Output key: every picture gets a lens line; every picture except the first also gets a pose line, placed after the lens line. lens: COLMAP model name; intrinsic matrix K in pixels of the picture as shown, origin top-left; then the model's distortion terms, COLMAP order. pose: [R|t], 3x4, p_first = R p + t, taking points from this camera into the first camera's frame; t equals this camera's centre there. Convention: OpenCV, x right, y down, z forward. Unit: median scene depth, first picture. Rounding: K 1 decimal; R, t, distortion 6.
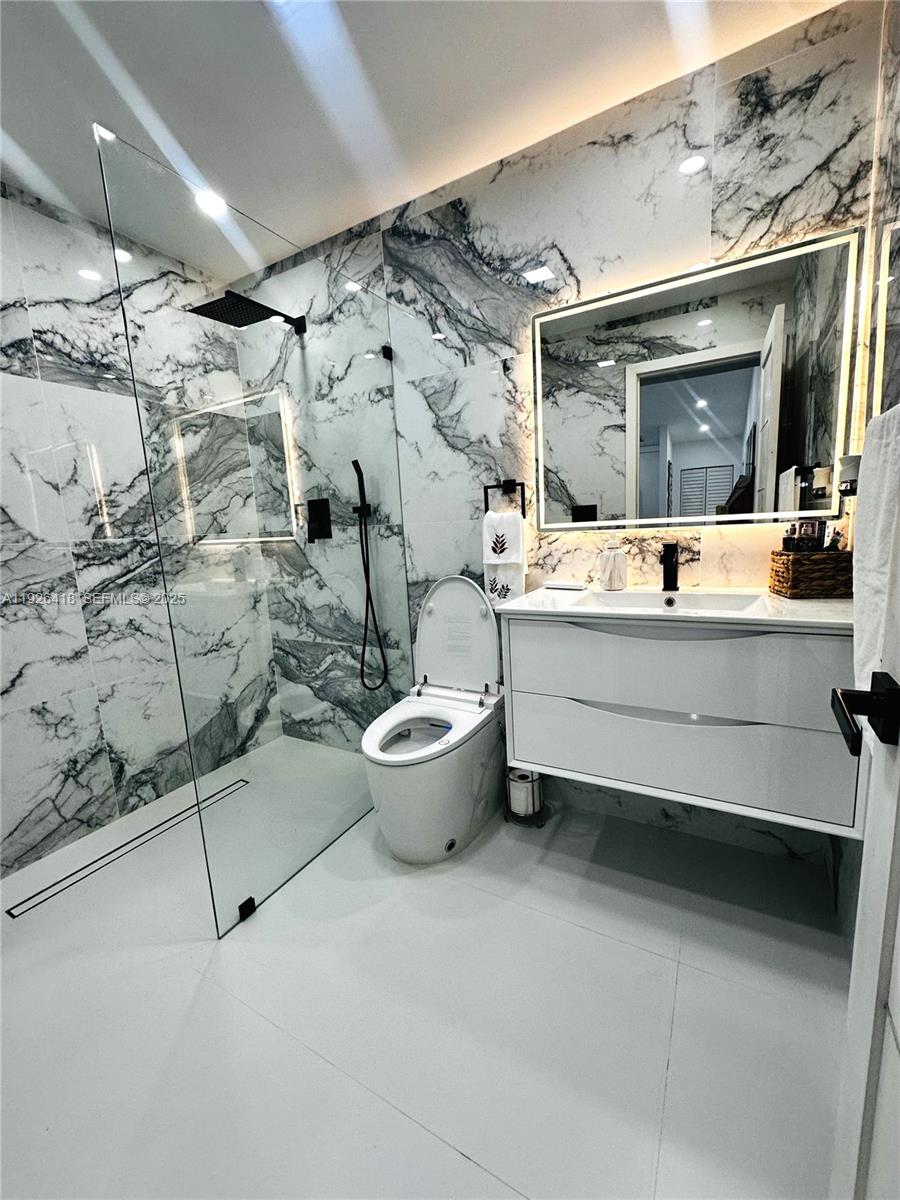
lens RADIAL K [[477.8, 0, 454.0], [0, 477.8, 602.6], [0, 0, 1]] dist [-0.003913, 0.000475]
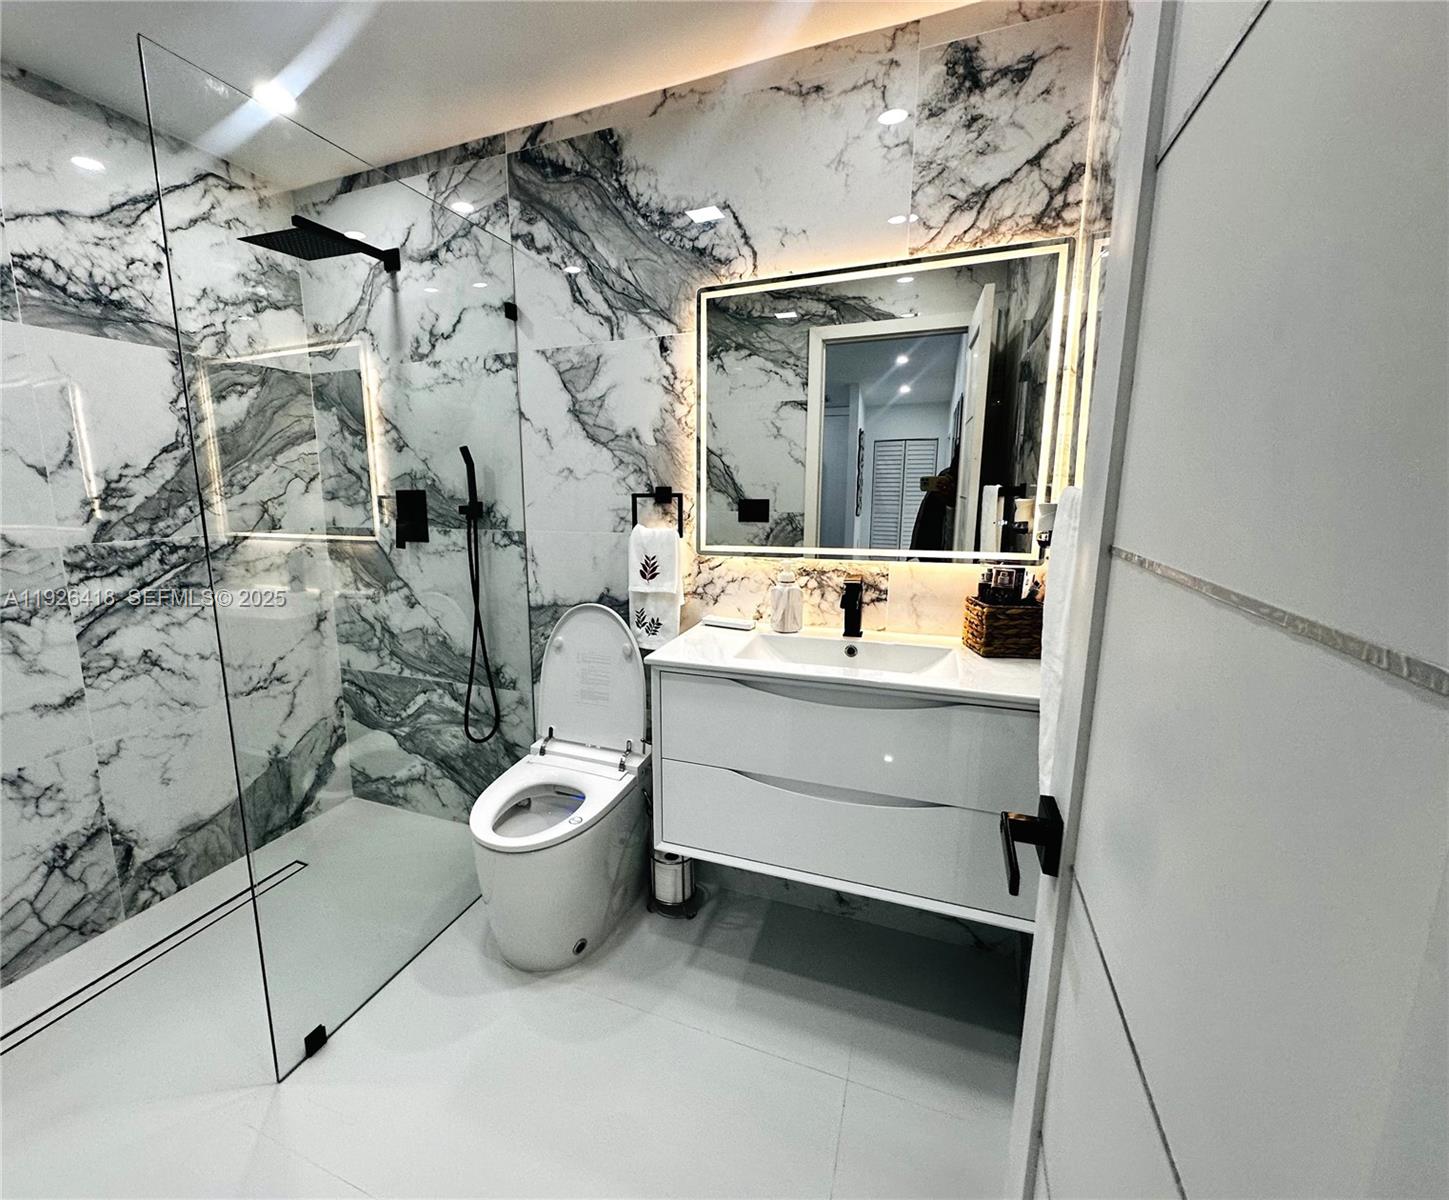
lens RADIAL K [[640.4, 0, 649.4], [0, 640.4, 602.2], [0, 0, 1]] dist [-0.003573, 0.000326]
pose [[0.993657, 0.022981, 0.110077, -0.020159], [-0.024465, 0.999627, 0.012149, -0.072523], [-0.109757, -0.014765, 0.993849, -0.060724]]
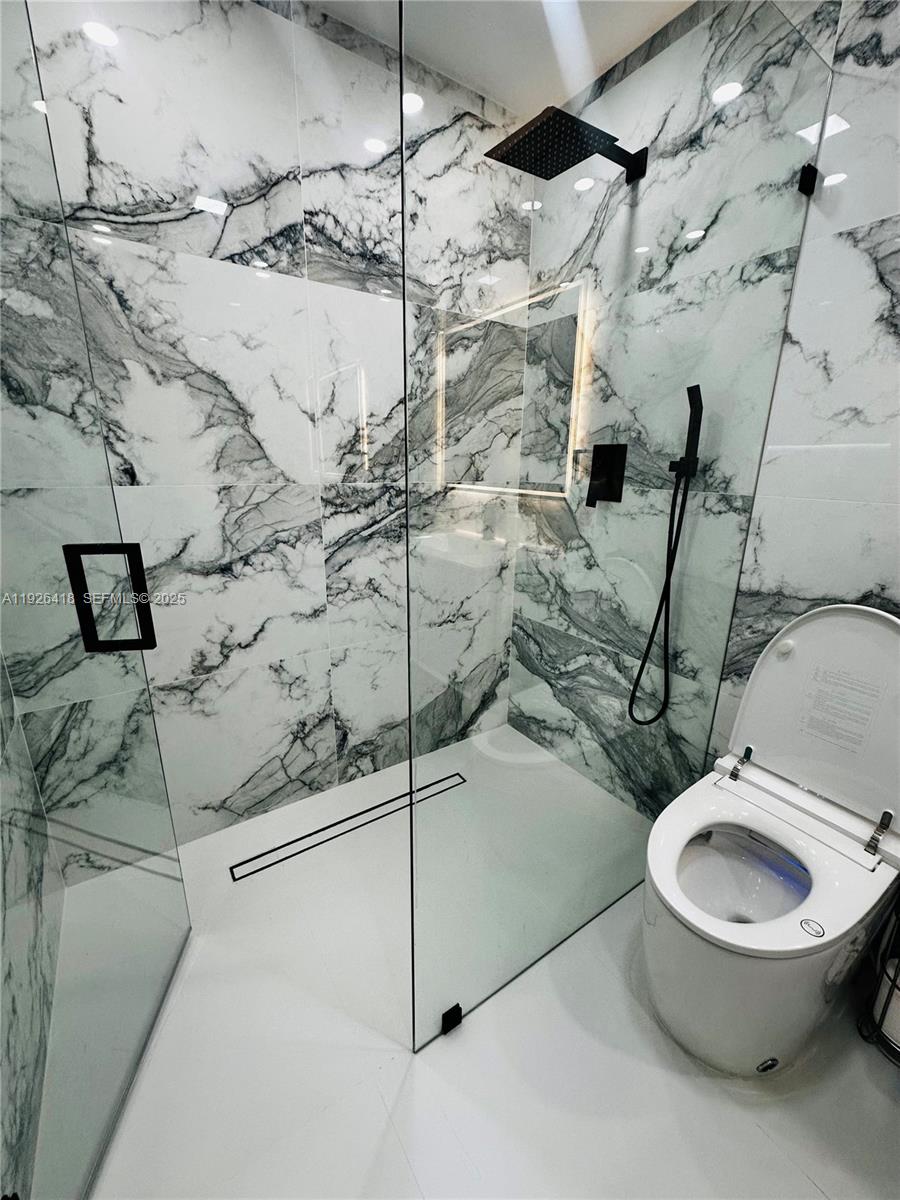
lens RADIAL K [[477.8, 0, 453.1], [0, 477.8, 600.9], [0, 0, 1]] dist [-0.003913, 0.000475]
pose [[0.891868, 0.187592, -0.411558, -0.189874], [-0.133334, 0.978543, 0.157088, -0.084139], [0.432196, -0.085227, 0.897743, 0.298611]]
